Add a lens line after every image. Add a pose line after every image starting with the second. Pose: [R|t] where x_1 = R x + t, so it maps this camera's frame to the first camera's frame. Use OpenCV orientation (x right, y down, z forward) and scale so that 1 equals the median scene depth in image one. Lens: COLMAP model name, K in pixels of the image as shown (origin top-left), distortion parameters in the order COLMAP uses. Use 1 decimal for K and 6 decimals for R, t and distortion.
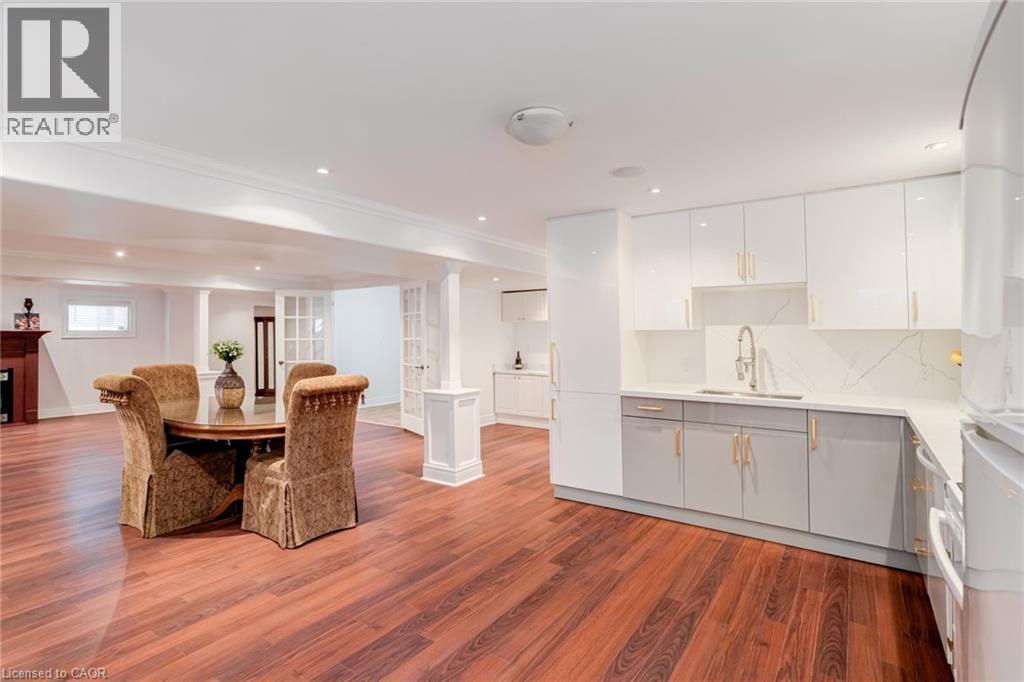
lens RADIAL K [[499.3, 0, 512.0], [0, 499.3, 330.1], [0, 0, 1]] dist [-0.002892, 0.000008]
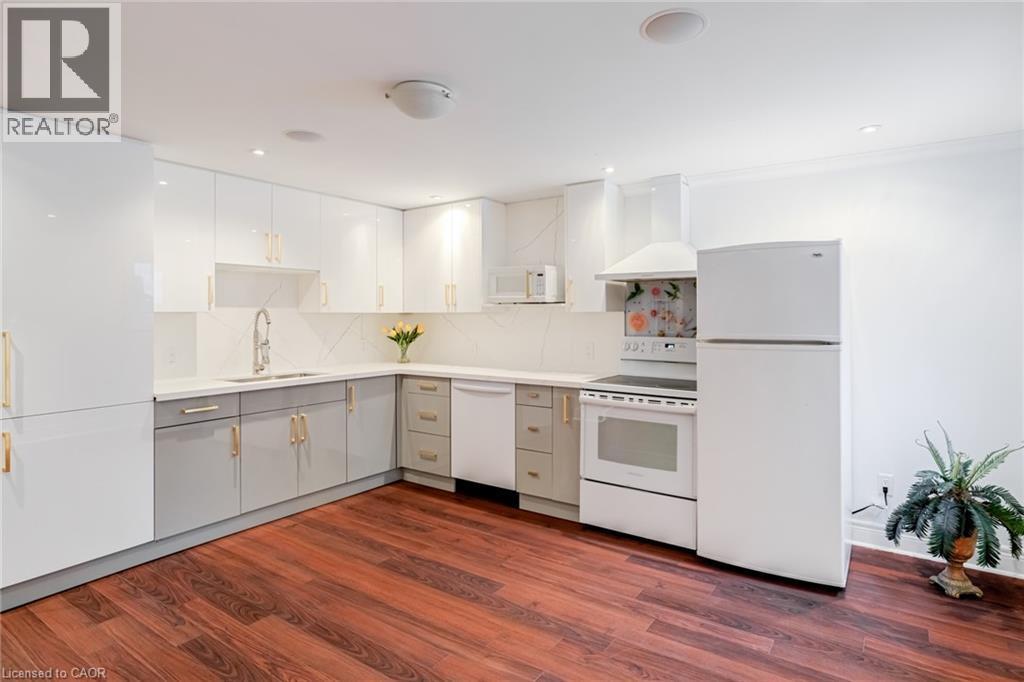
lens RADIAL K [[536.3, 0, 536.7], [0, 536.3, 315.1], [0, 0, 1]] dist [-0.002531, 0.000364]
pose [[-0.001447, 0.001464, 0.999998, -0.698829], [-0.004485, 0.999989, -0.001470, 0.003953], [-0.999989, -0.004488, -0.001440, 0.556076]]
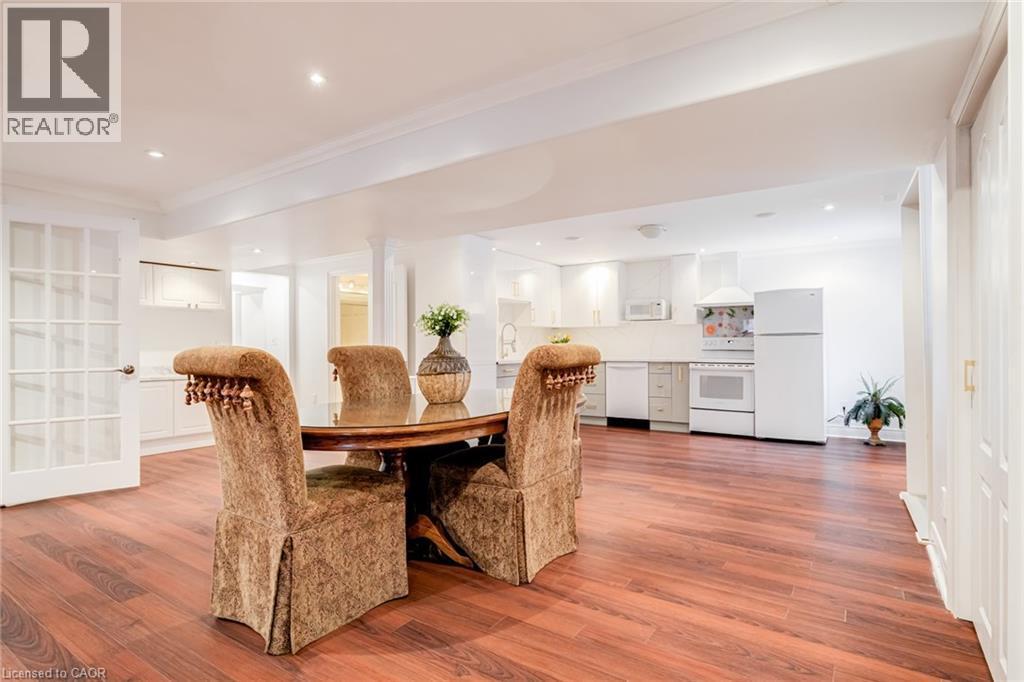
lens RADIAL K [[529.4, 0, 515.1], [0, 529.4, 344.9], [0, 0, 1]] dist [-0.002053, -0.000145]
pose [[-0.014910, 0.006957, 0.999865, -1.703557], [-0.002234, 0.999973, -0.006991, 0.099463], [-0.999886, -0.002338, -0.014894, 1.189249]]
